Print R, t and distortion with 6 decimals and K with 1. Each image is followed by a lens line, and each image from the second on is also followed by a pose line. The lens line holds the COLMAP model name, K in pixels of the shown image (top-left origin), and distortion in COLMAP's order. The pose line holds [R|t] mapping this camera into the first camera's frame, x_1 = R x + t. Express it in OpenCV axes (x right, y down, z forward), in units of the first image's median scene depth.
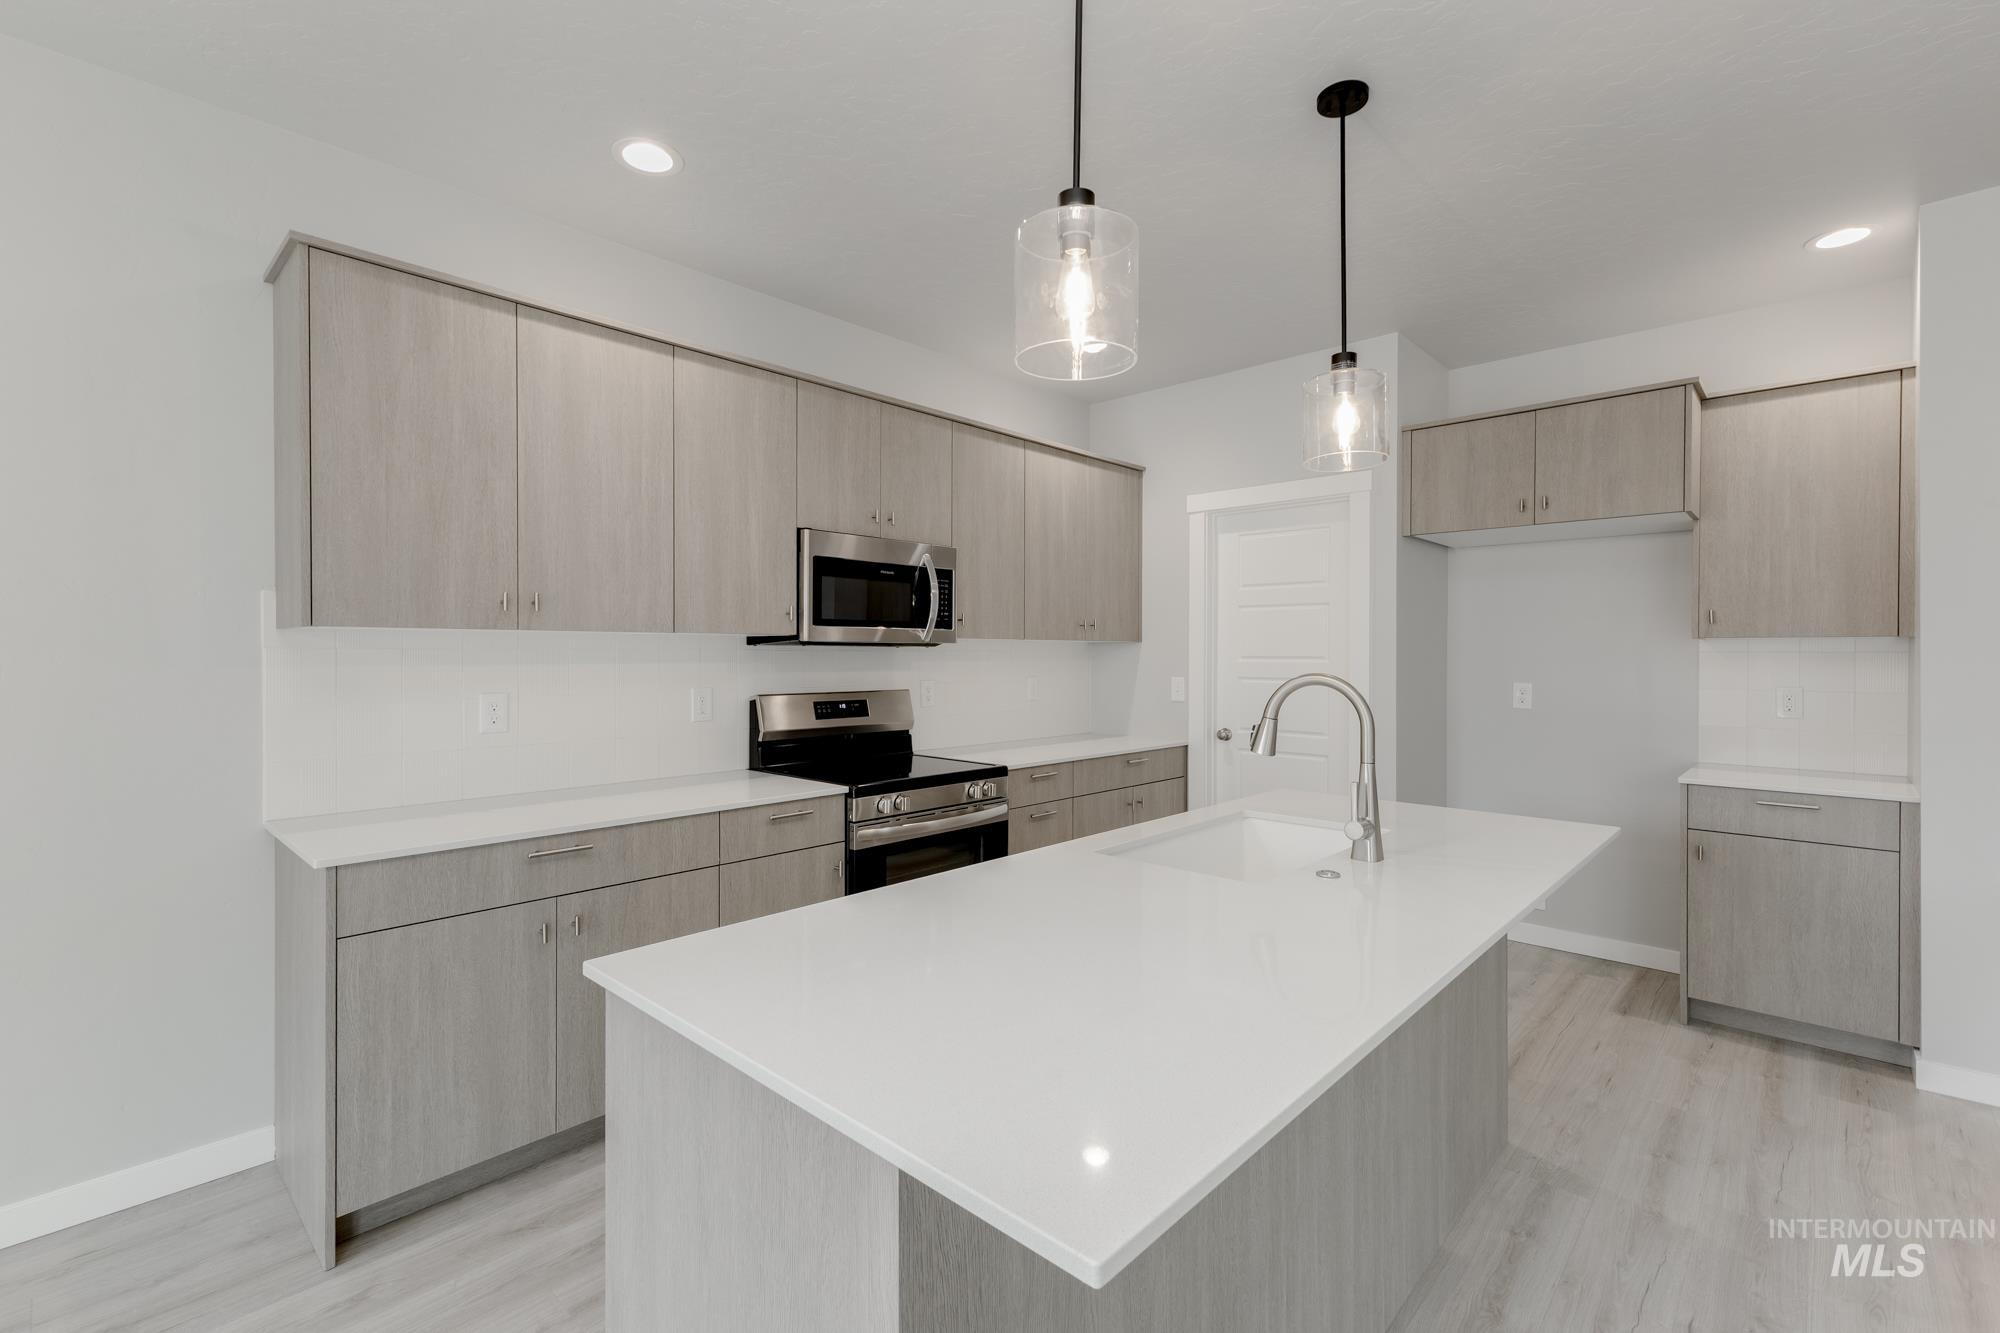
lens RADIAL K [[869.1, 0, 995.1], [0, 869.1, 664.2], [0, 0, 1]] dist [0.004795, -0.002357]
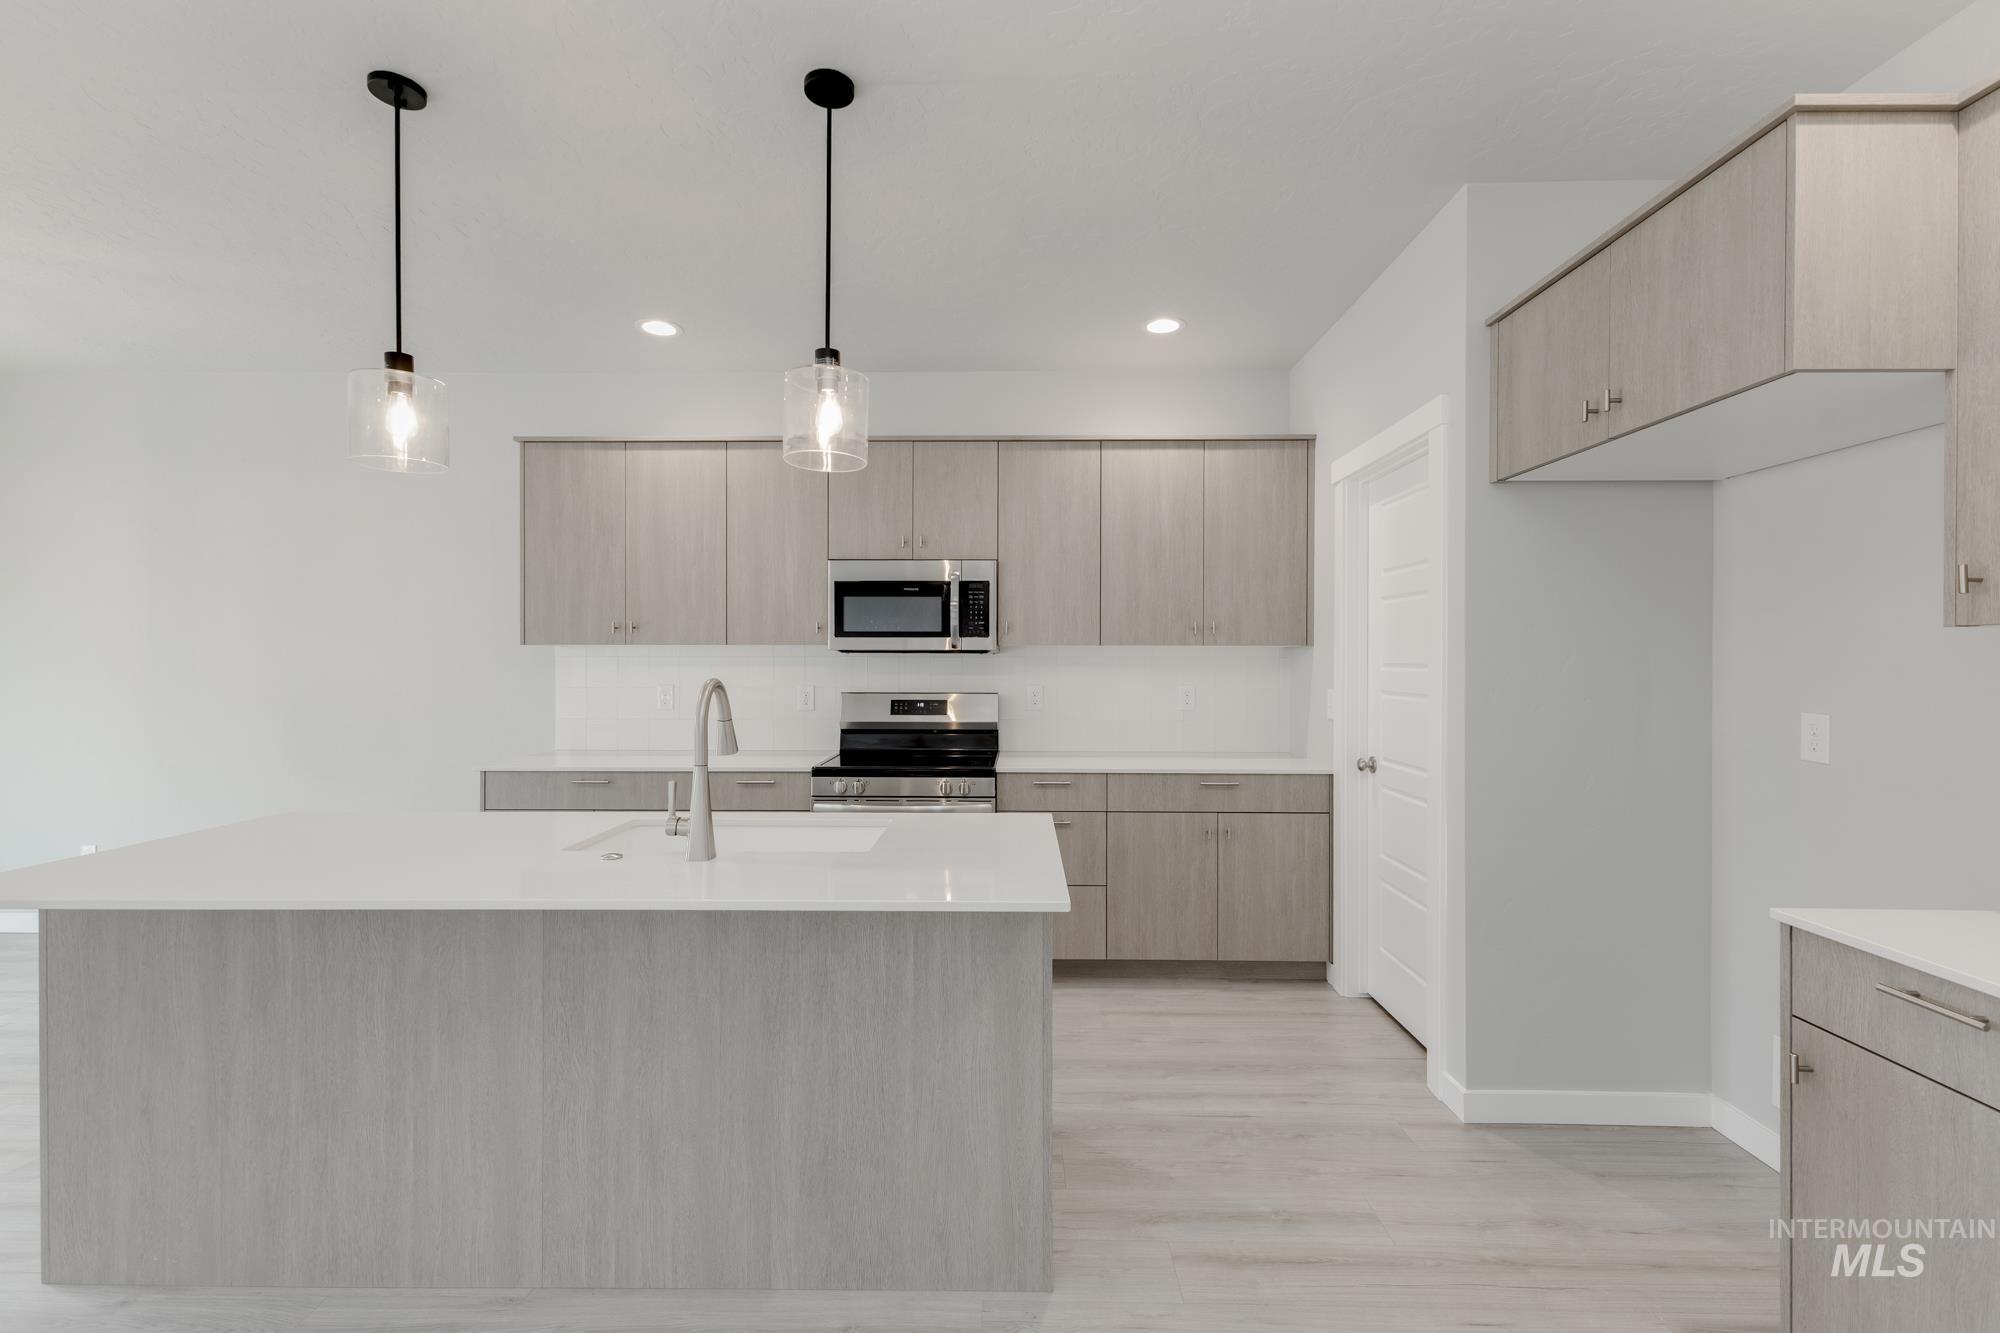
lens RADIAL K [[833.7, 0, 1002.1], [0, 833.7, 675.5], [0, 0, 1]] dist [-0.002618, -0.000015]
pose [[0.683095, 0.013386, -0.730207, 0.827599], [-0.010221, 0.999909, 0.008768, -0.002662], [0.730258, 0.001474, 0.683170, 0.358360]]
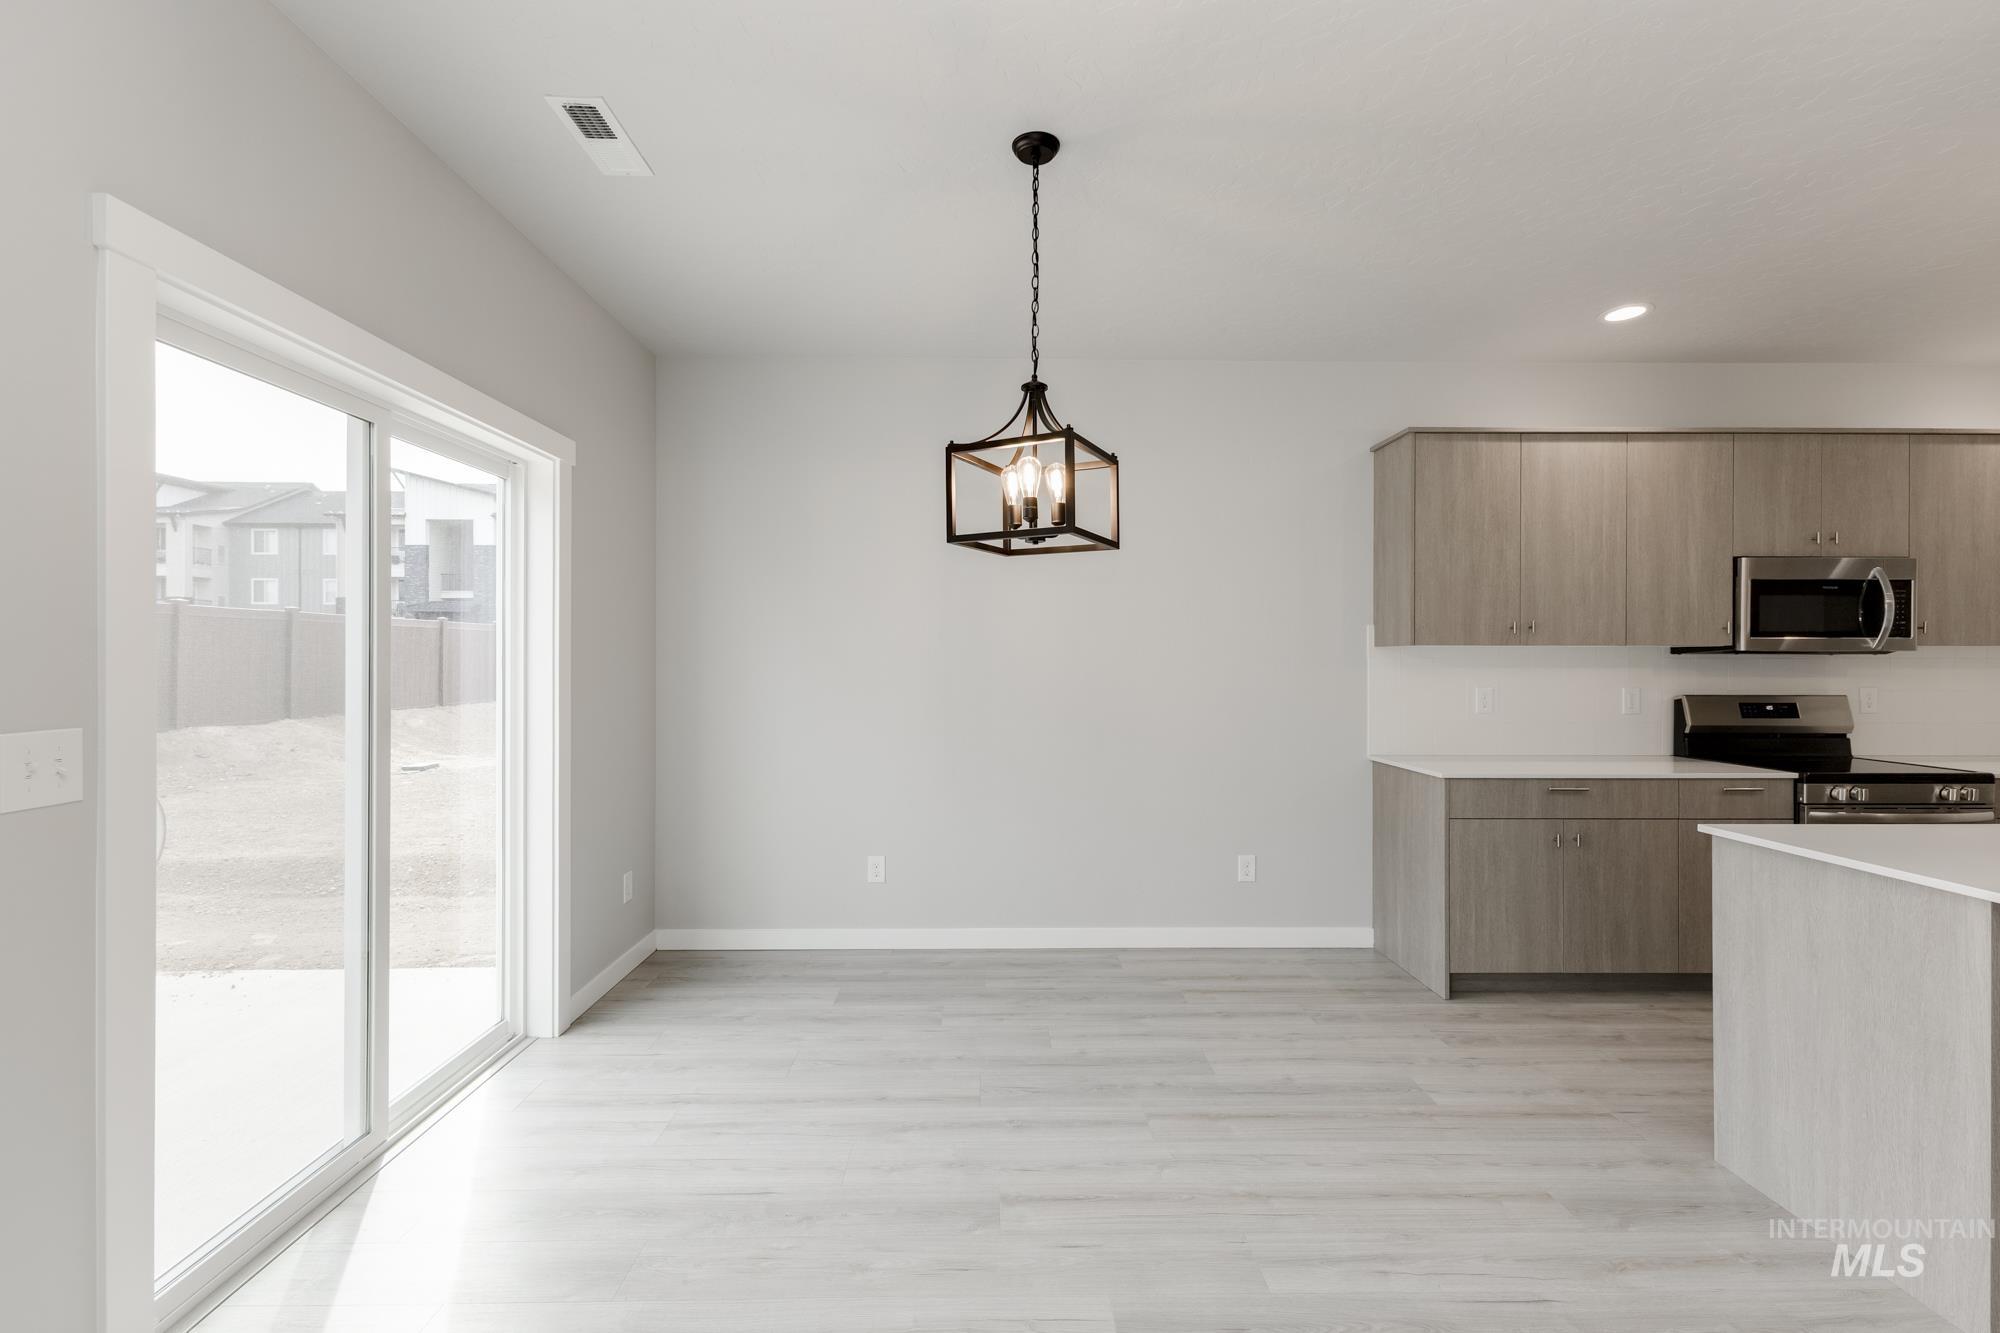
lens RADIAL K [[869.1, 0, 987.7], [0, 869.1, 662.2], [0, 0, 1]] dist [0.004795, -0.002357]
pose [[0.693313, 0.001496, -0.720635, -0.073736], [-0.009209, 0.999935, -0.006784, 0.007164], [0.720578, 0.011340, 0.693282, -0.583113]]
